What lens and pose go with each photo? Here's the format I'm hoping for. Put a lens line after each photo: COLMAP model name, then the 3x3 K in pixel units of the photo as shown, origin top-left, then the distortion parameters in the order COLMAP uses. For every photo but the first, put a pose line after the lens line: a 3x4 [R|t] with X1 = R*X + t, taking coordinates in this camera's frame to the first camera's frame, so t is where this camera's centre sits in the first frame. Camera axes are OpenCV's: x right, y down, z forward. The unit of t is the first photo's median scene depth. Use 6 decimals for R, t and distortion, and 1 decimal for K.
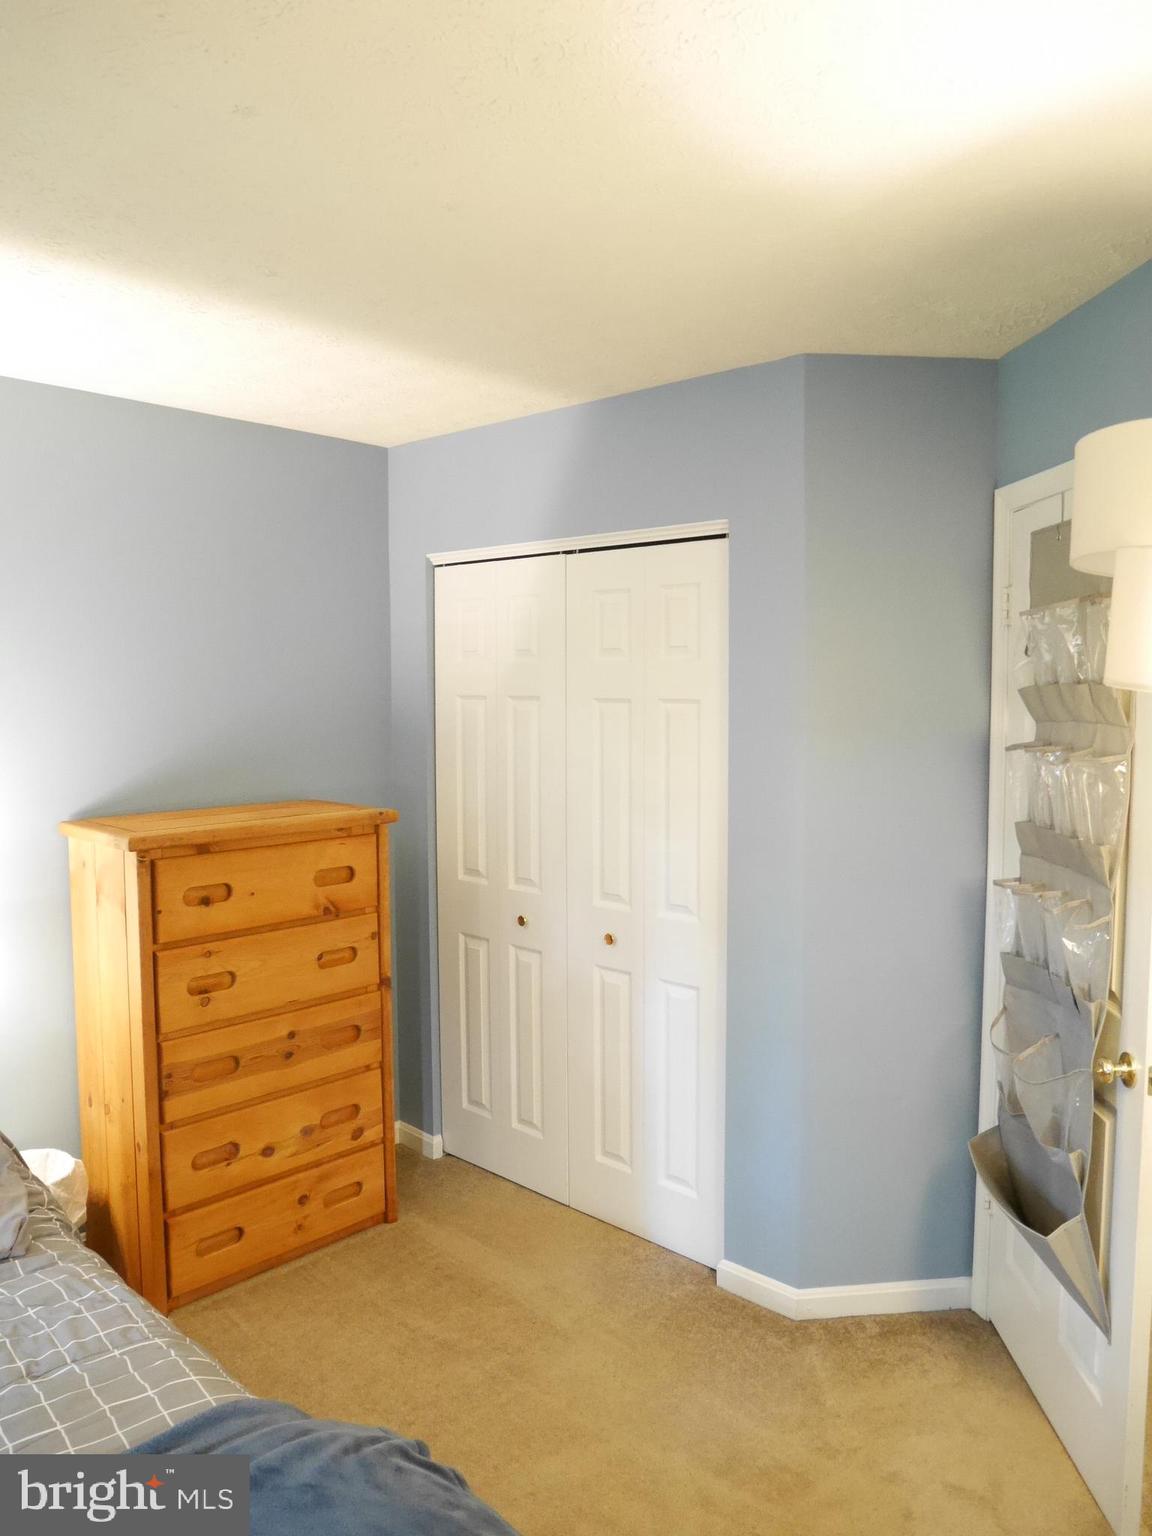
lens RADIAL K [[1094.8, 0, 584.0], [0, 1094.8, 760.6], [0, 0, 1]] dist [-0.082594, 0.043921]
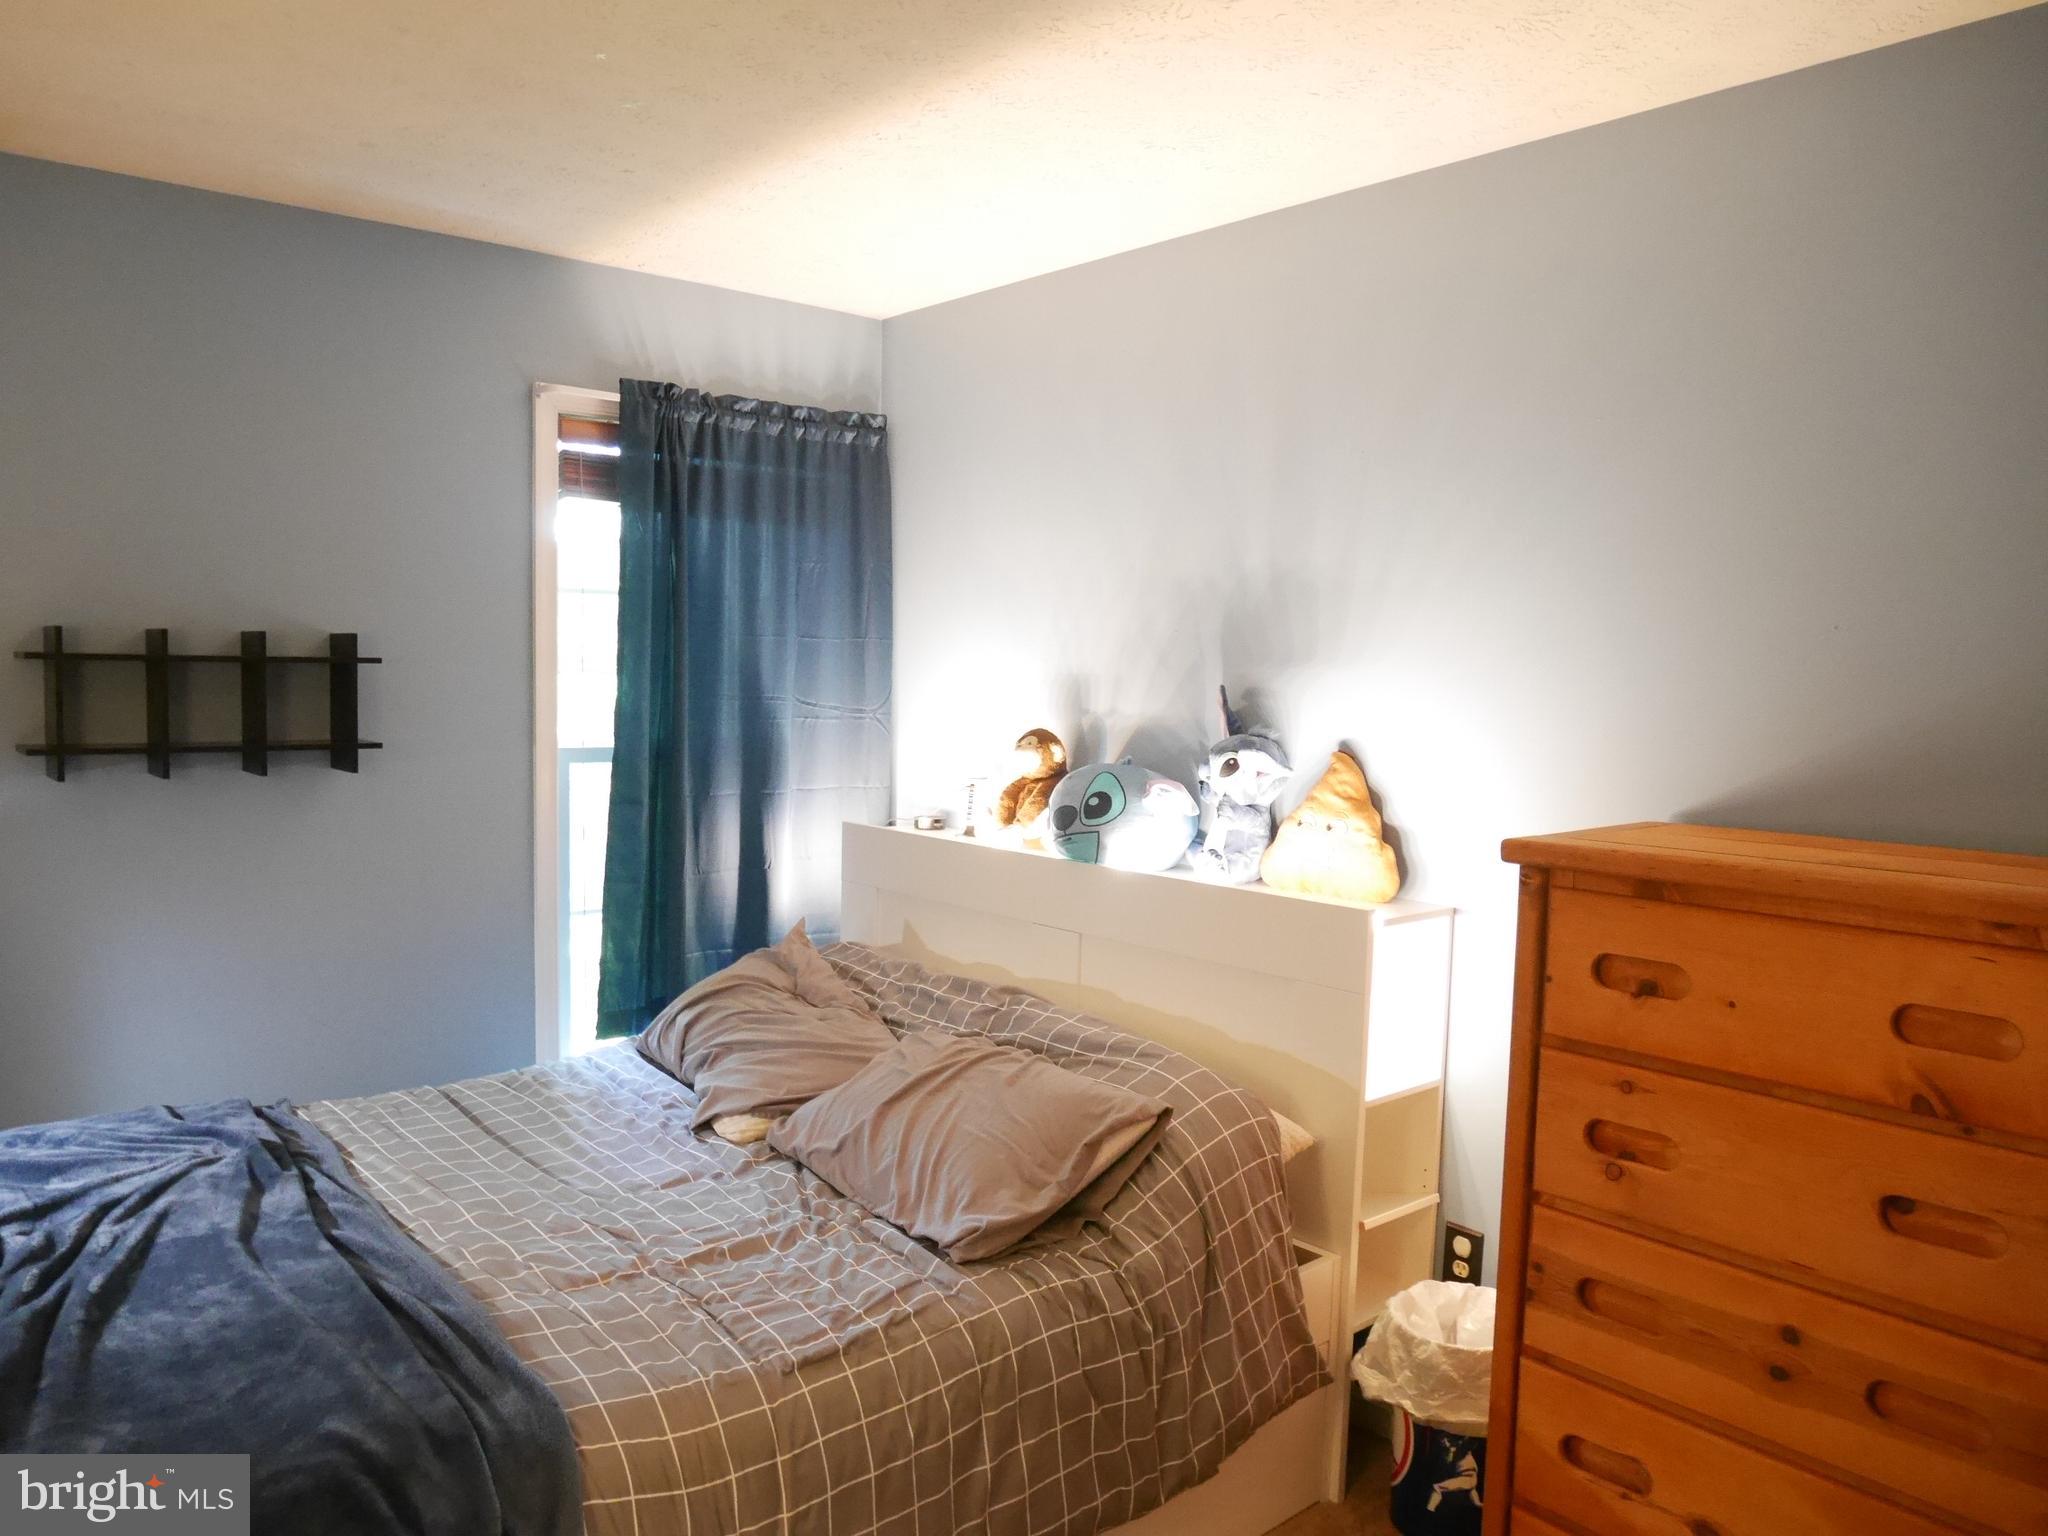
lens RADIAL K [[1459.7, 0, 1024.0], [0, 1459.7, 768.0], [0, 0, 1]] dist [-0.082594, 0.043921]
pose [[-0.116564, 0.060971, -0.991310, 0.373239], [-0.089868, 0.993372, 0.071665, -0.000086], [0.989109, 0.097441, -0.110312, 0.766644]]
